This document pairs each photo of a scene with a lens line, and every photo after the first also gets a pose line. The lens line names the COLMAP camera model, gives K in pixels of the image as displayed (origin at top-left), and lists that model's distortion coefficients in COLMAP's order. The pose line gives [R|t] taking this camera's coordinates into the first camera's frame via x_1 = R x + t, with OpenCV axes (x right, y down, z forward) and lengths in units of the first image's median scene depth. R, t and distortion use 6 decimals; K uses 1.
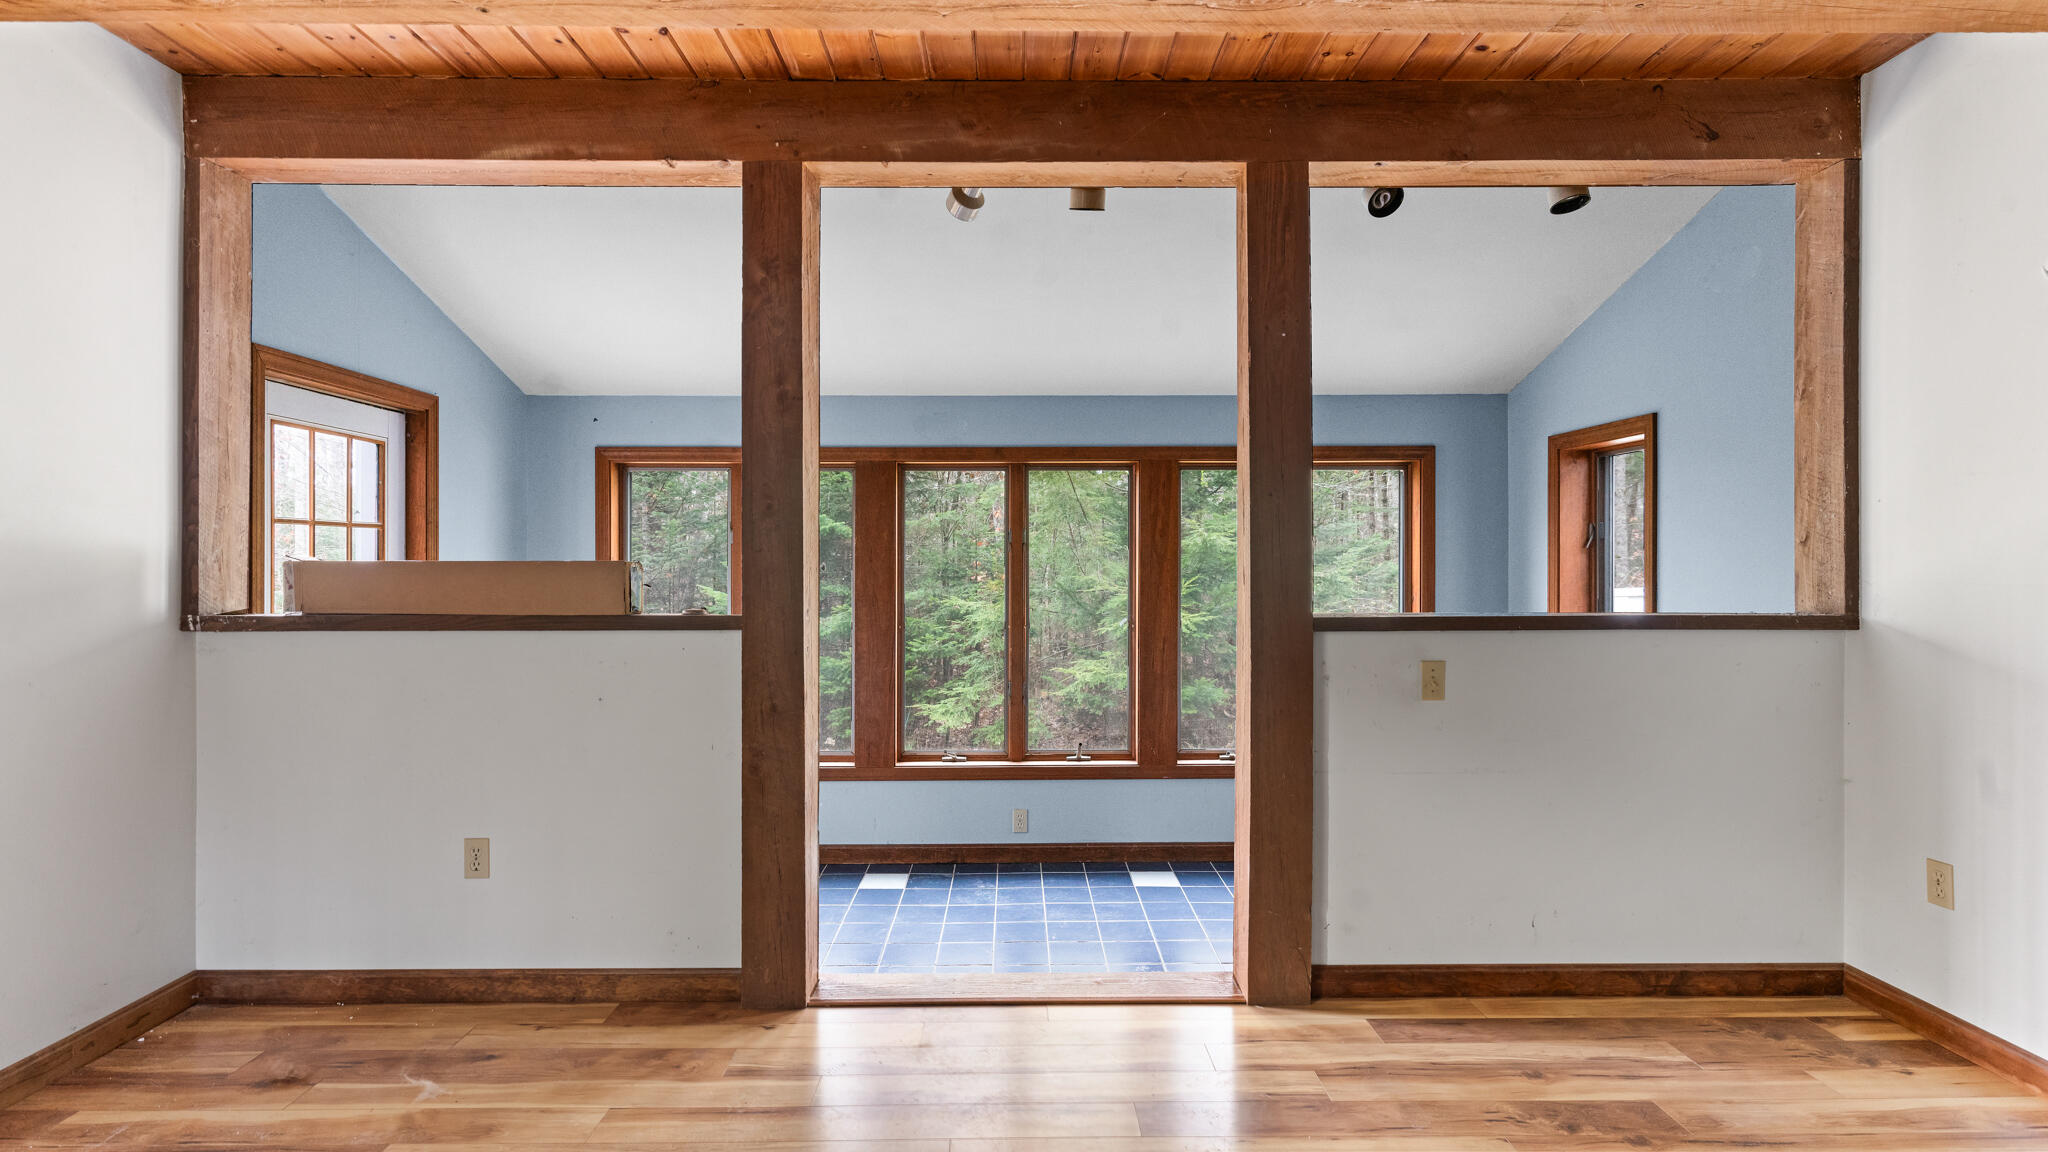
lens RADIAL K [[980.1, 0, 1014.9], [0, 980.1, 568.3], [0, 0, 1]] dist [-0.001246, 0.001465]
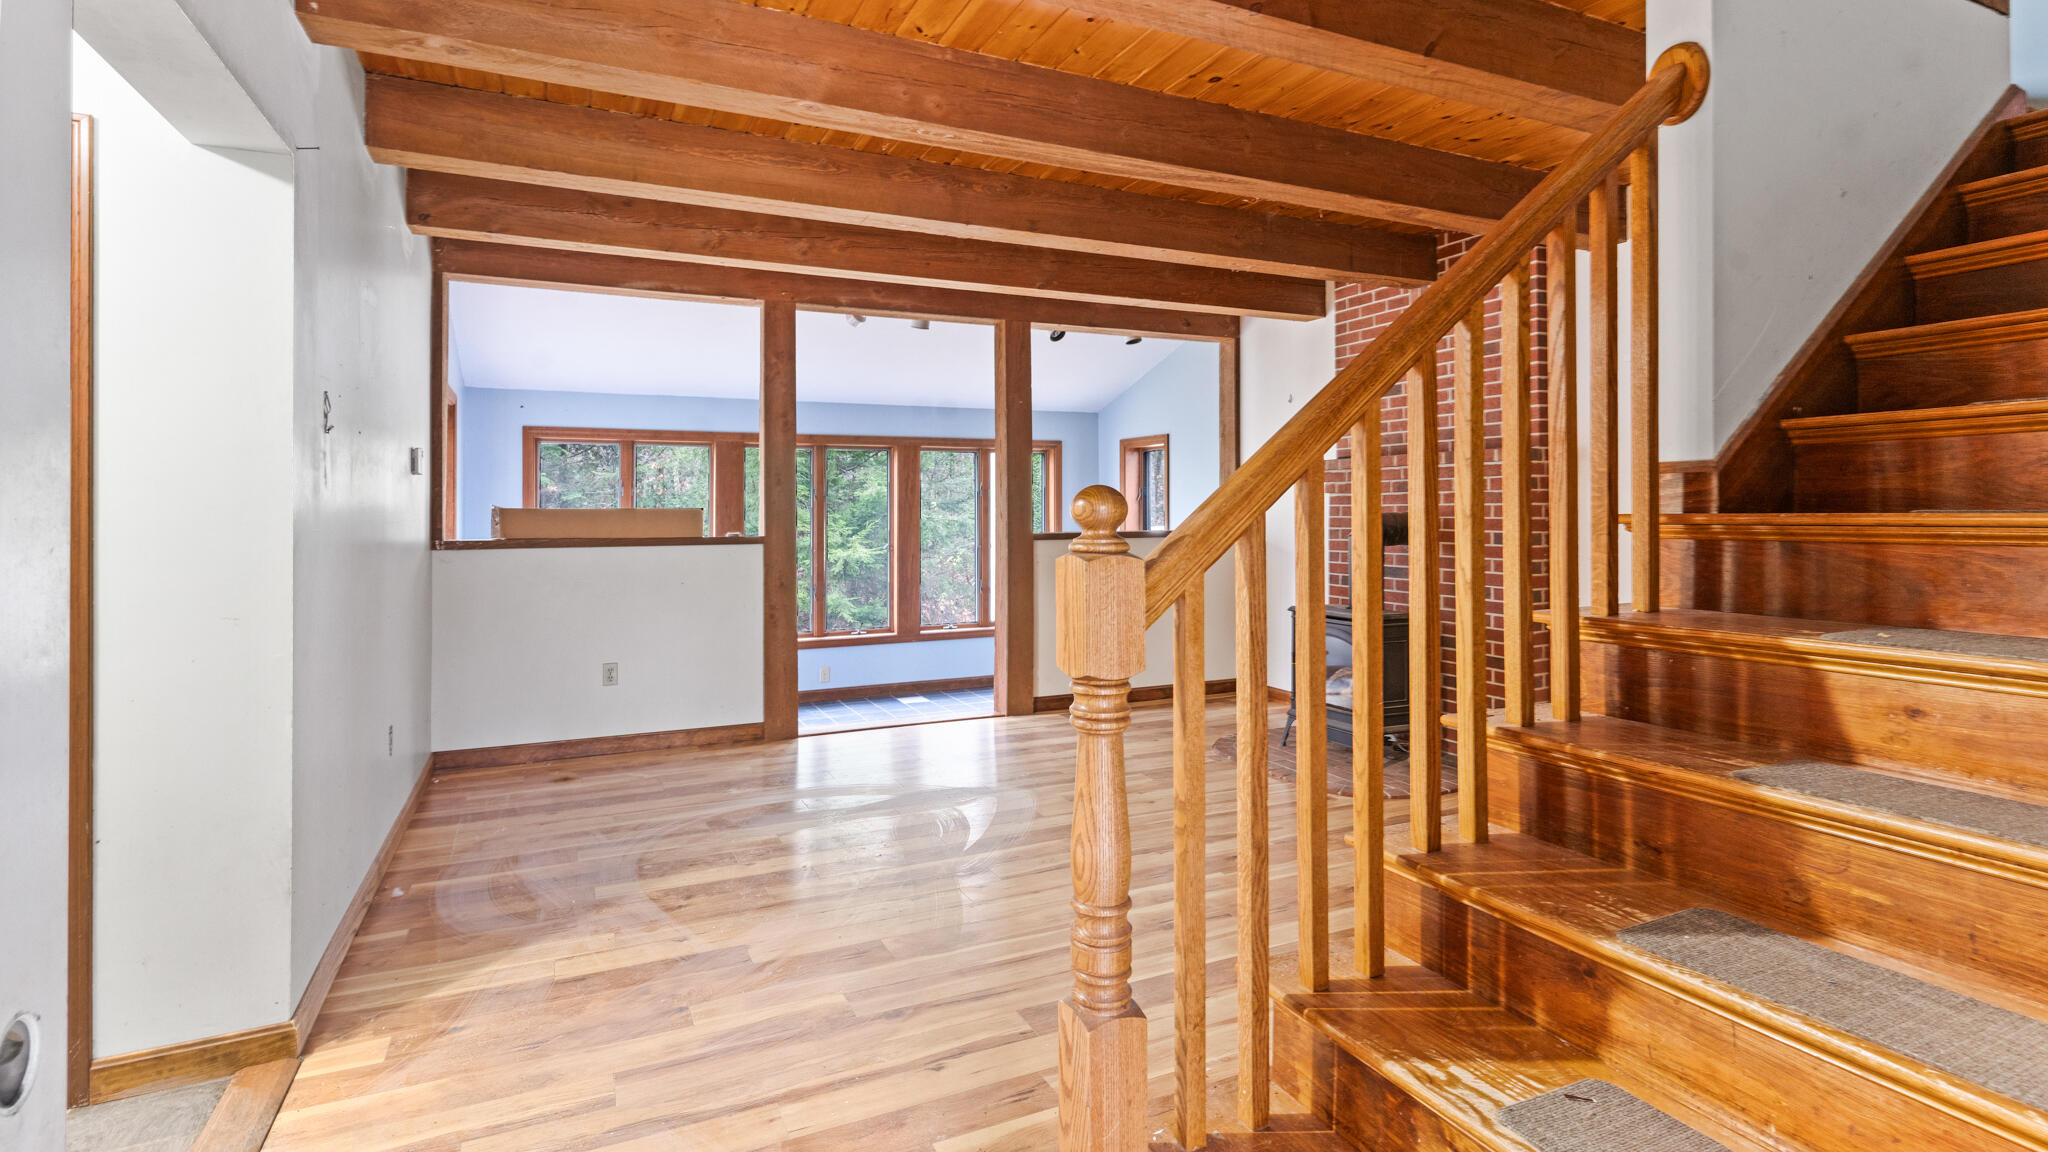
lens RADIAL K [[980.1, 0, 1041.5], [0, 980.1, 505.8], [0, 0, 1]] dist [-0.001246, 0.001465]
pose [[0.903415, -0.001935, 0.428762, -0.605549], [0.005604, 0.999958, -0.007297, 0.005122], [-0.428730, 0.008995, 0.903388, -0.958496]]
